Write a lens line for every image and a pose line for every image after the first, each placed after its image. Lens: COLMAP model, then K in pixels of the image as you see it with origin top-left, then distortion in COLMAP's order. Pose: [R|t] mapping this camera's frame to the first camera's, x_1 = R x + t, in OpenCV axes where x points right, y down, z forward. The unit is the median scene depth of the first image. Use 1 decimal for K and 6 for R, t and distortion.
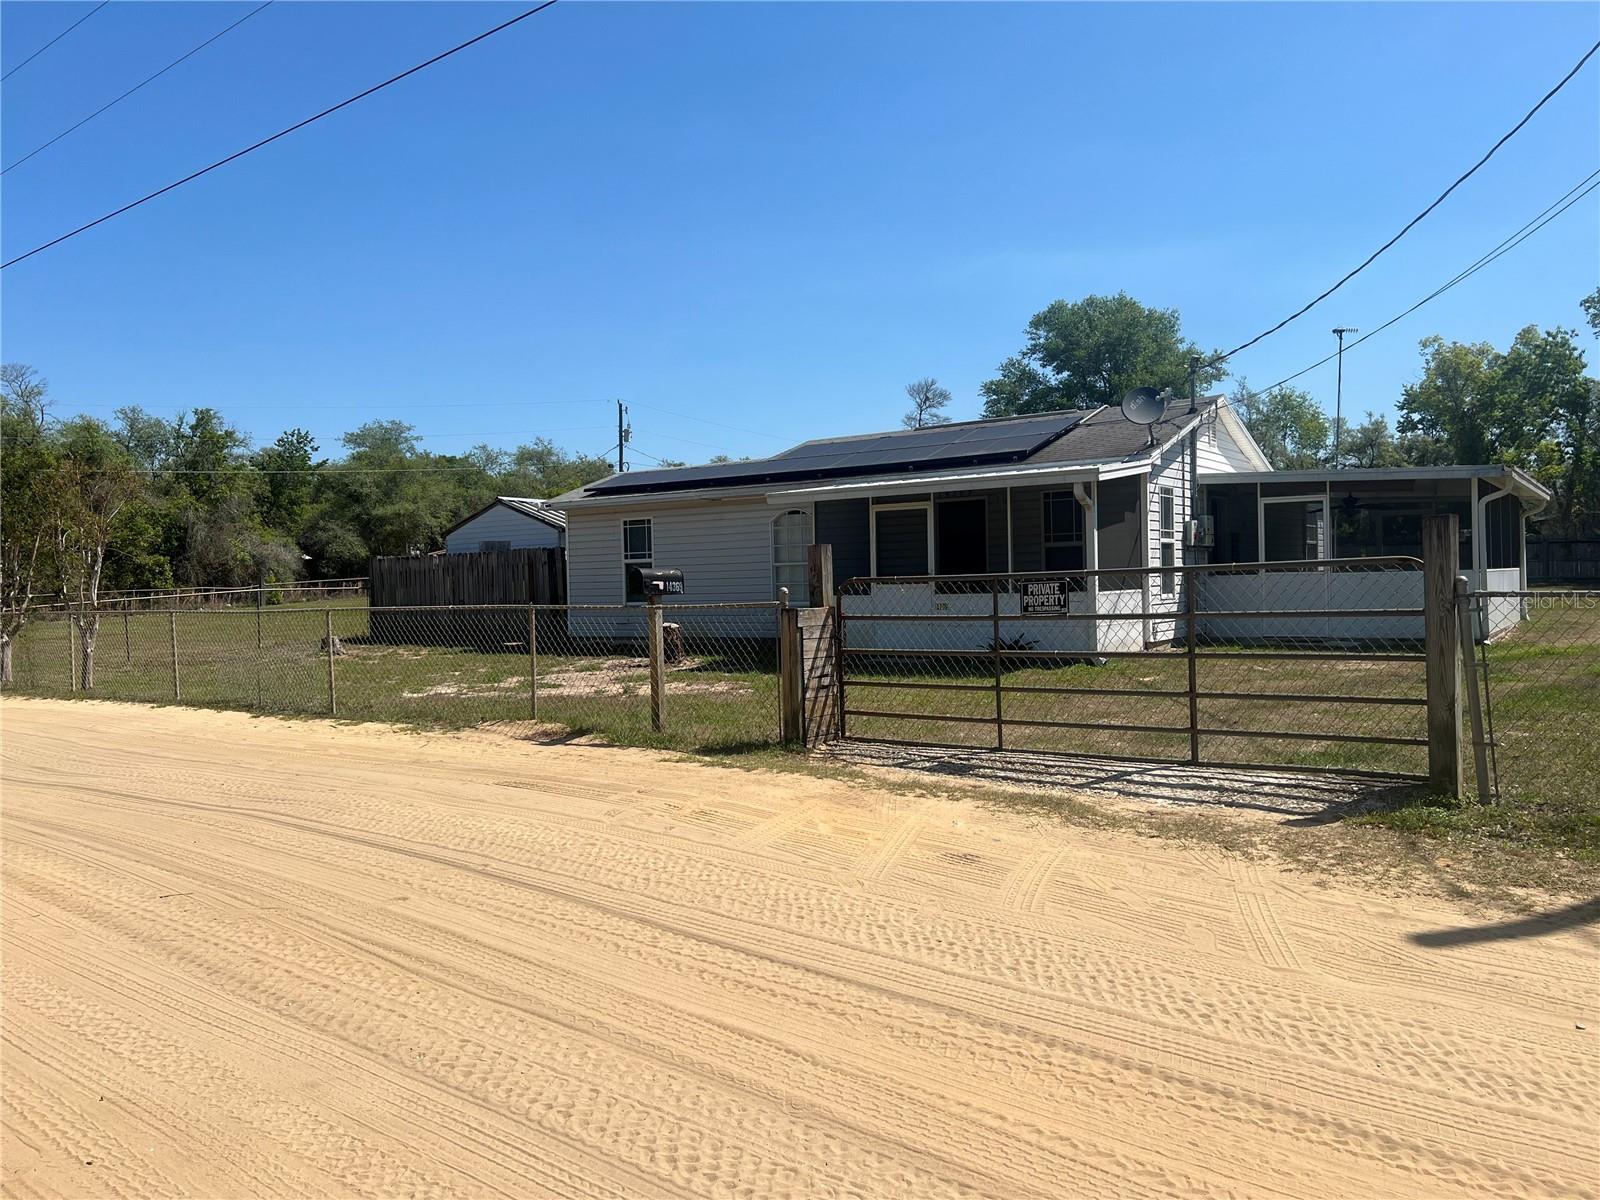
lens RADIAL K [[1203.5, 0, 800.9], [0, 1203.5, 612.0], [0, 0, 1]] dist [0.048442, -0.058060]
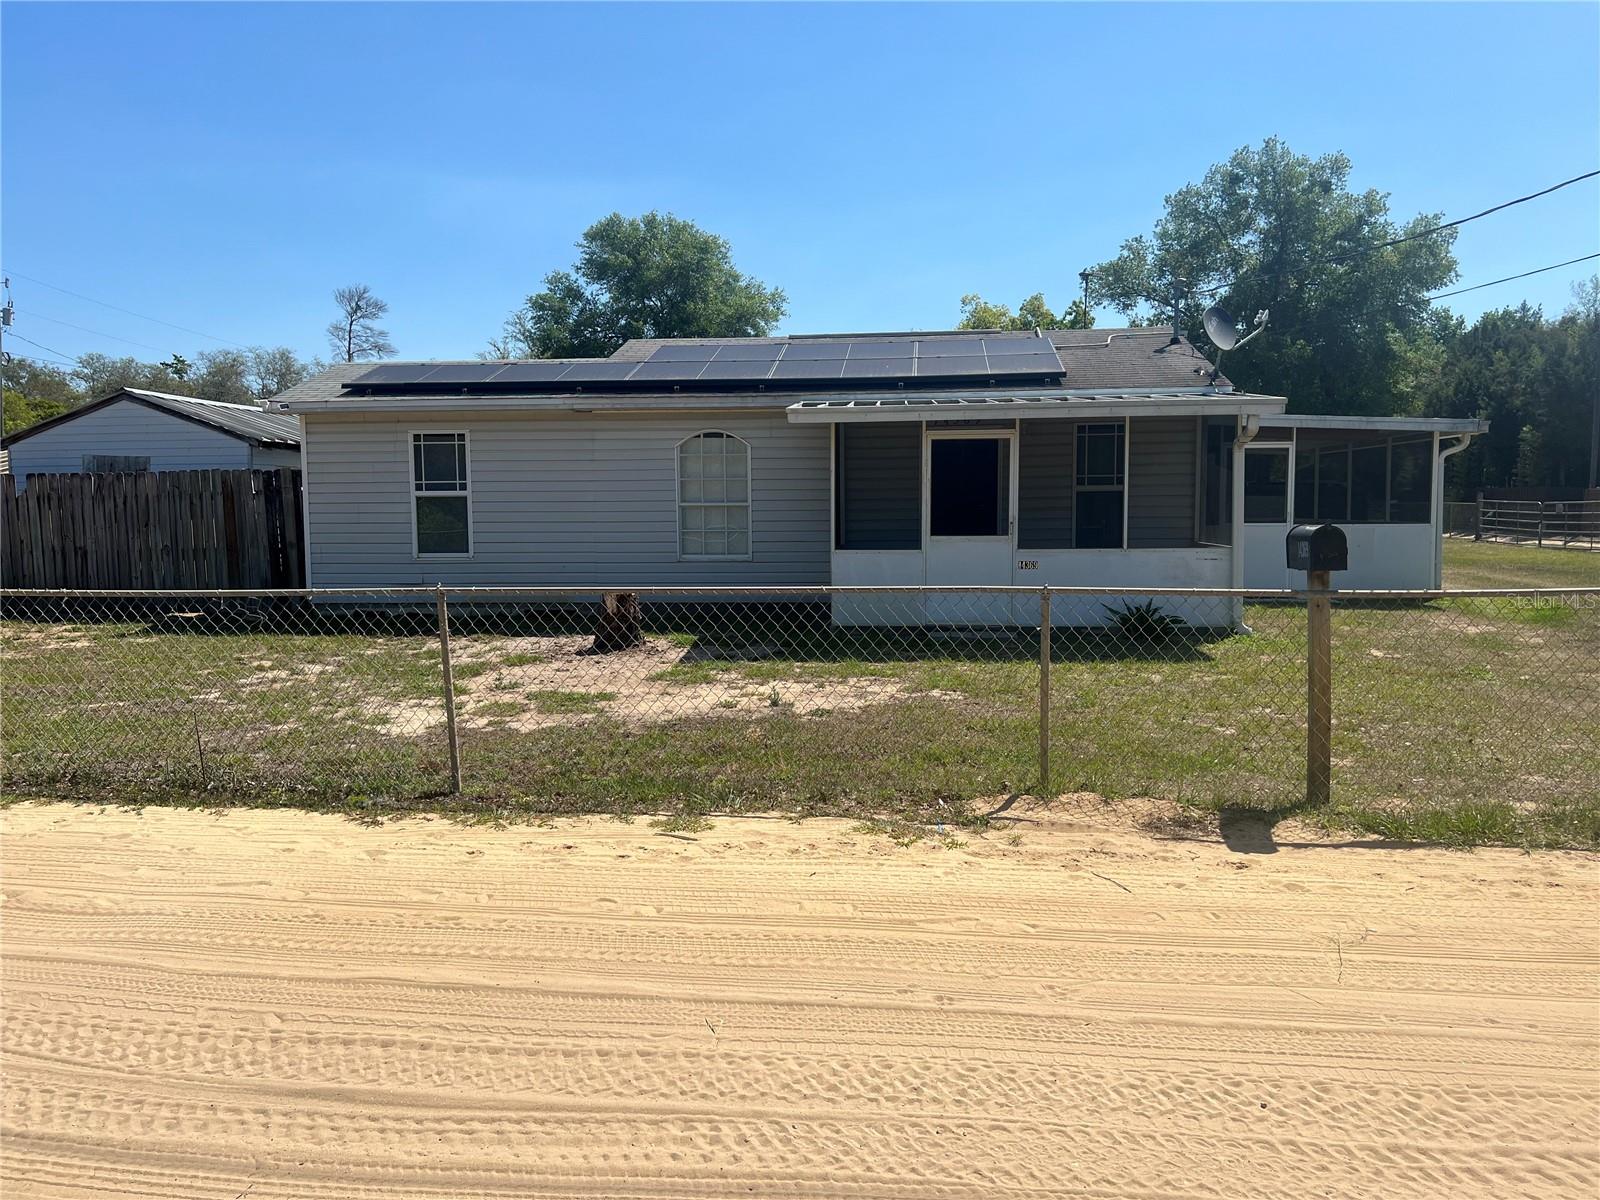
lens RADIAL K [[1203.5, 0, 802.5], [0, 1203.5, 593.9], [0, 0, 1]] dist [0.048442, -0.058060]
pose [[0.866820, -0.019488, 0.498241, -0.291093], [-0.000464, 0.999204, 0.039890, -0.012273], [-0.498622, -0.034809, 0.866121, 0.281324]]
